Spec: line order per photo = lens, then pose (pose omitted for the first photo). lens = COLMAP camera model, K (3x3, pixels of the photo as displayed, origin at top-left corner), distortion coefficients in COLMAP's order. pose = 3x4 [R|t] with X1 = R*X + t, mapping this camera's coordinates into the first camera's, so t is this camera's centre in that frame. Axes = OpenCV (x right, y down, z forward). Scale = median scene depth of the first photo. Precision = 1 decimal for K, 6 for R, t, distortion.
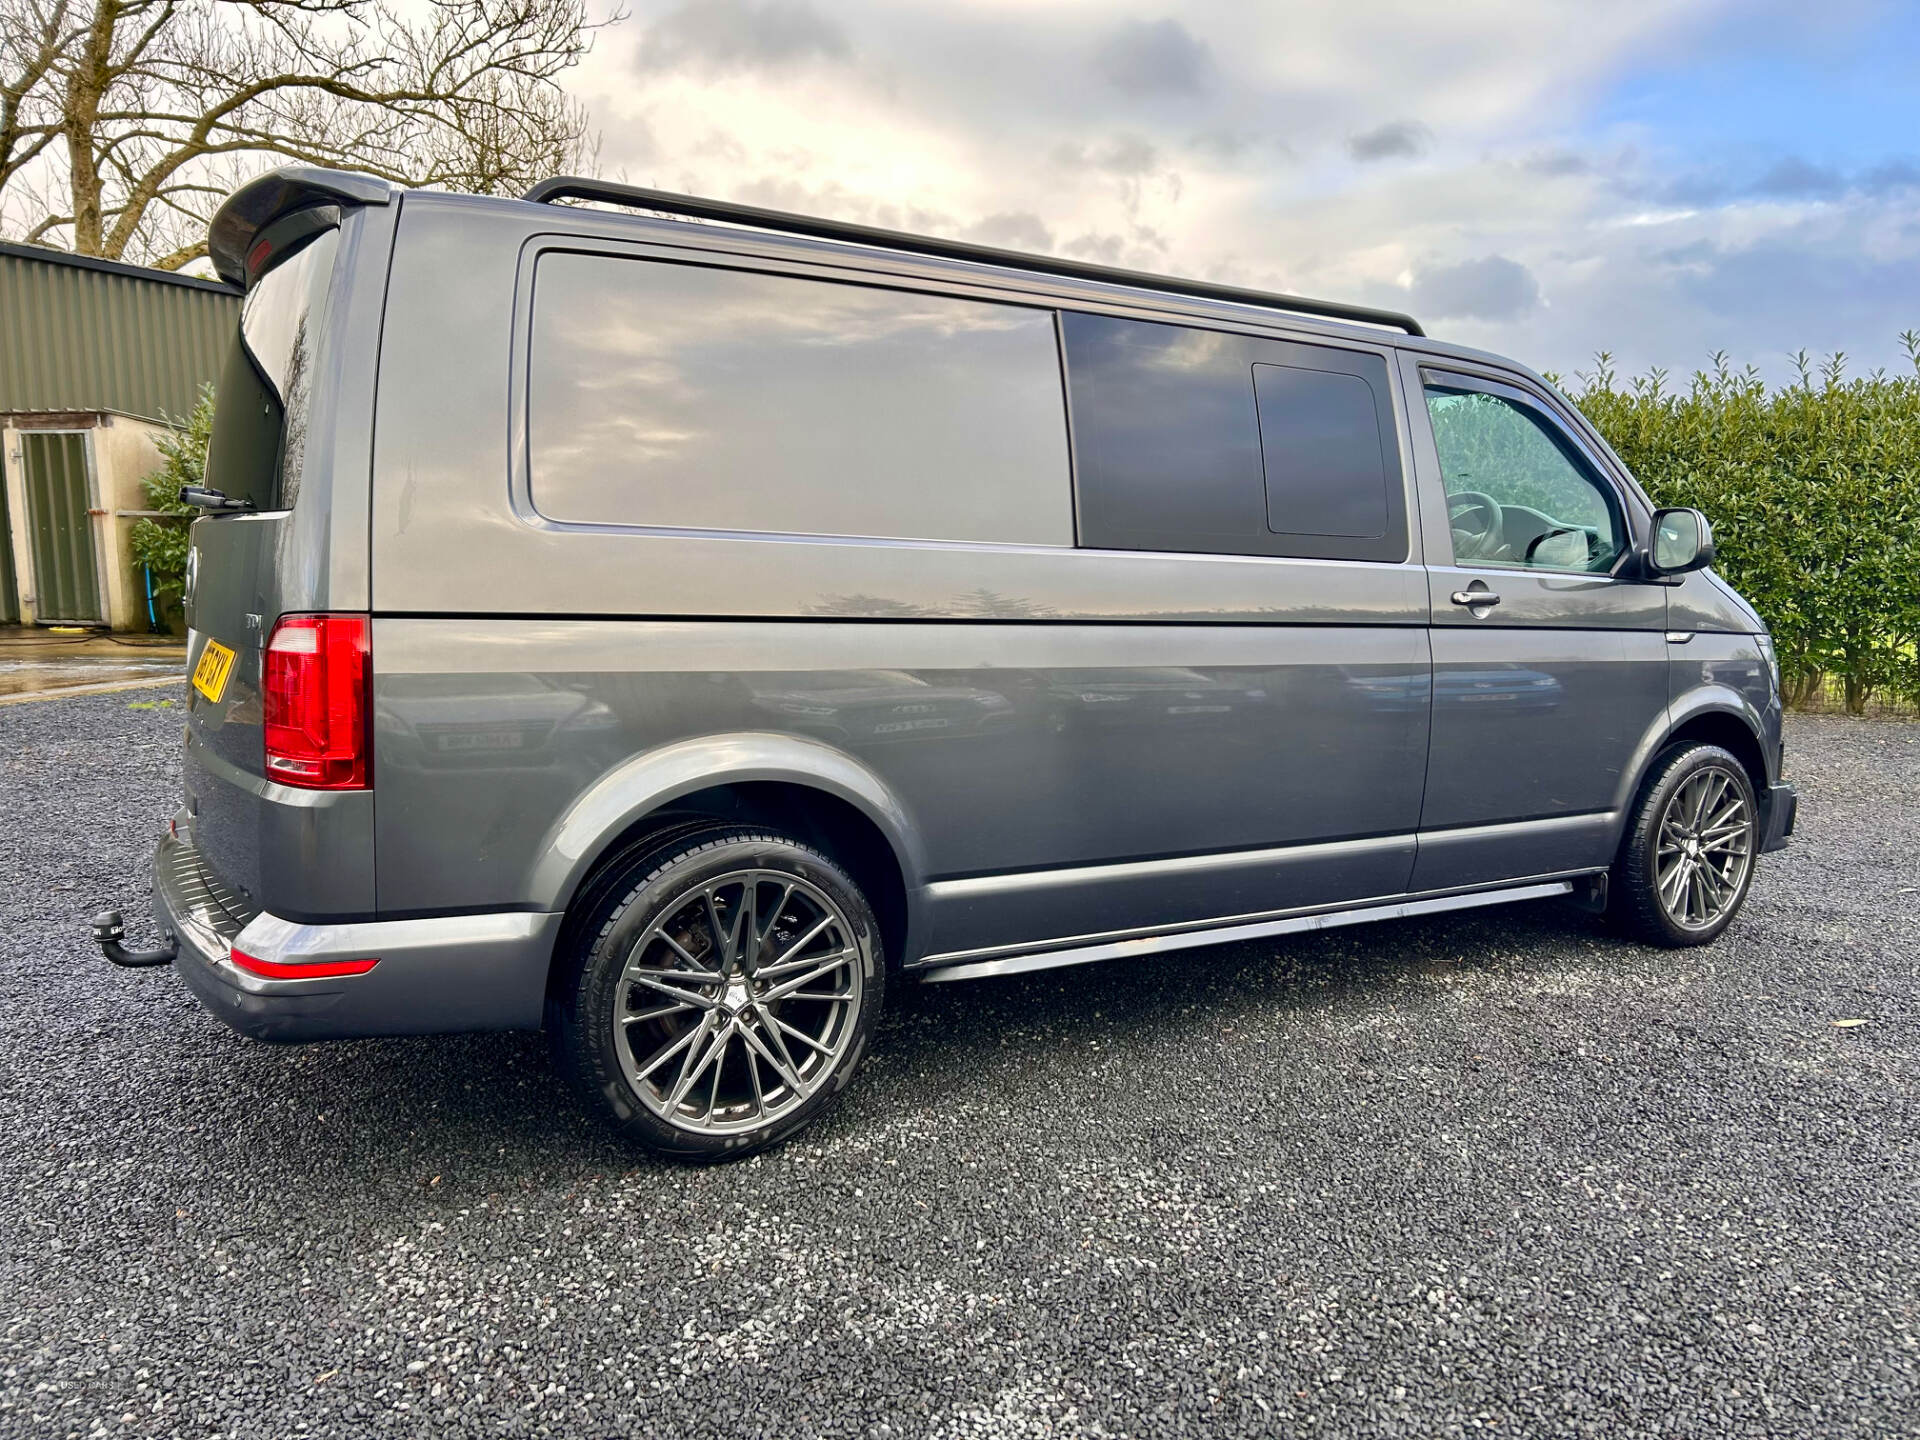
lens RADIAL K [[1551.2, 0, 960.0], [0, 1551.2, 720.0], [0, 0, 1]] dist [0.015916, -0.058740]
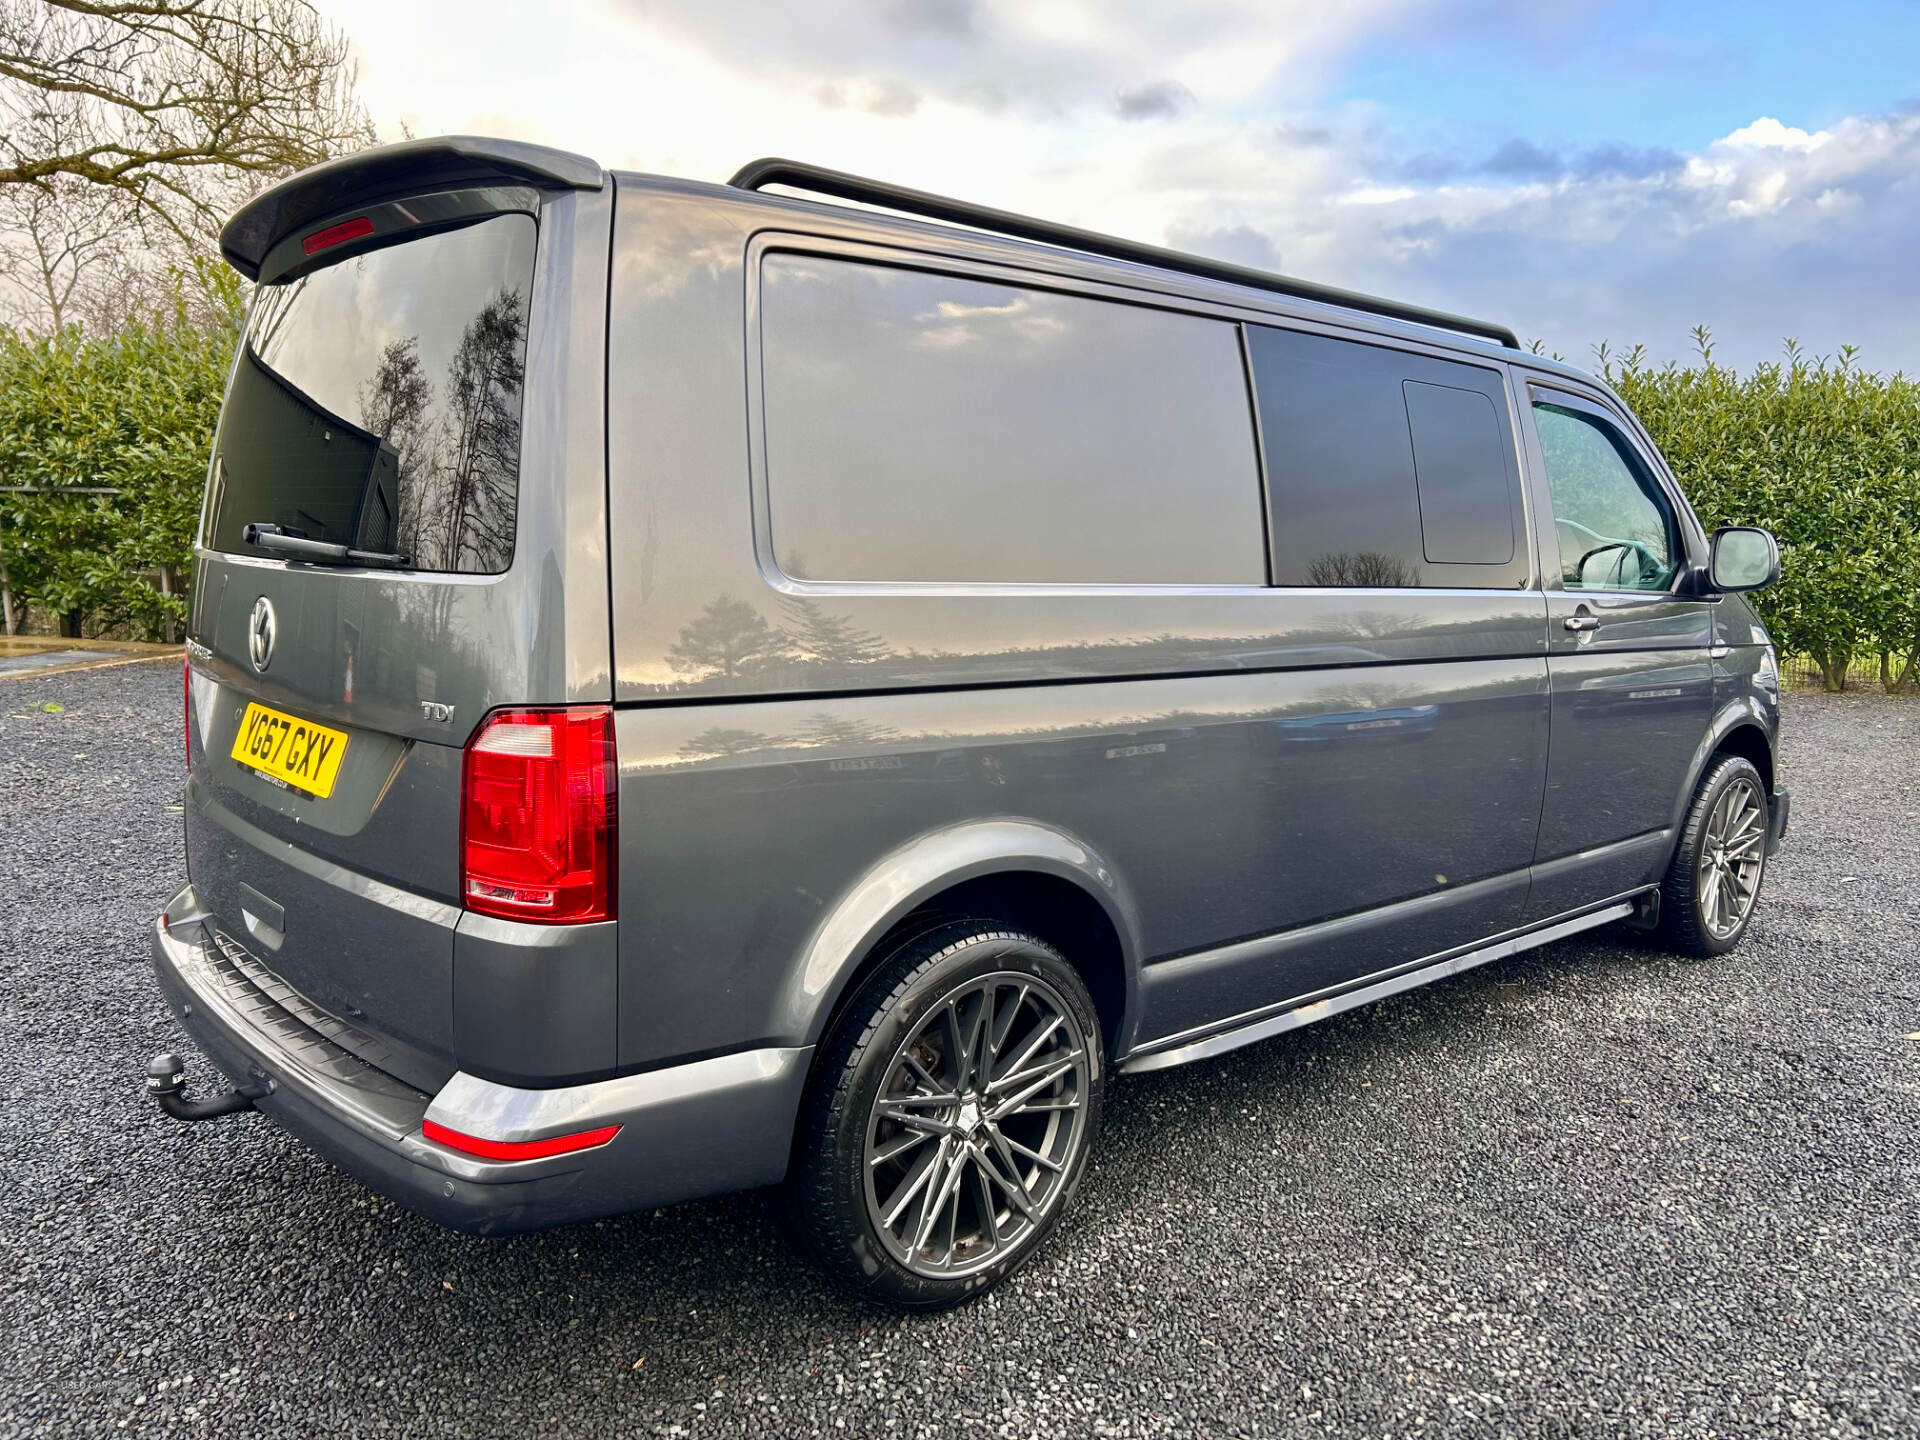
lens RADIAL K [[1551.2, 0, 960.0], [0, 1551.2, 720.0], [0, 0, 1]] dist [0.015916, -0.058740]
pose [[0.983123, -0.020760, 0.181763, -0.294568], [0.015237, 0.999380, 0.031728, -0.070242], [-0.182309, -0.028423, 0.982830, 0.146214]]
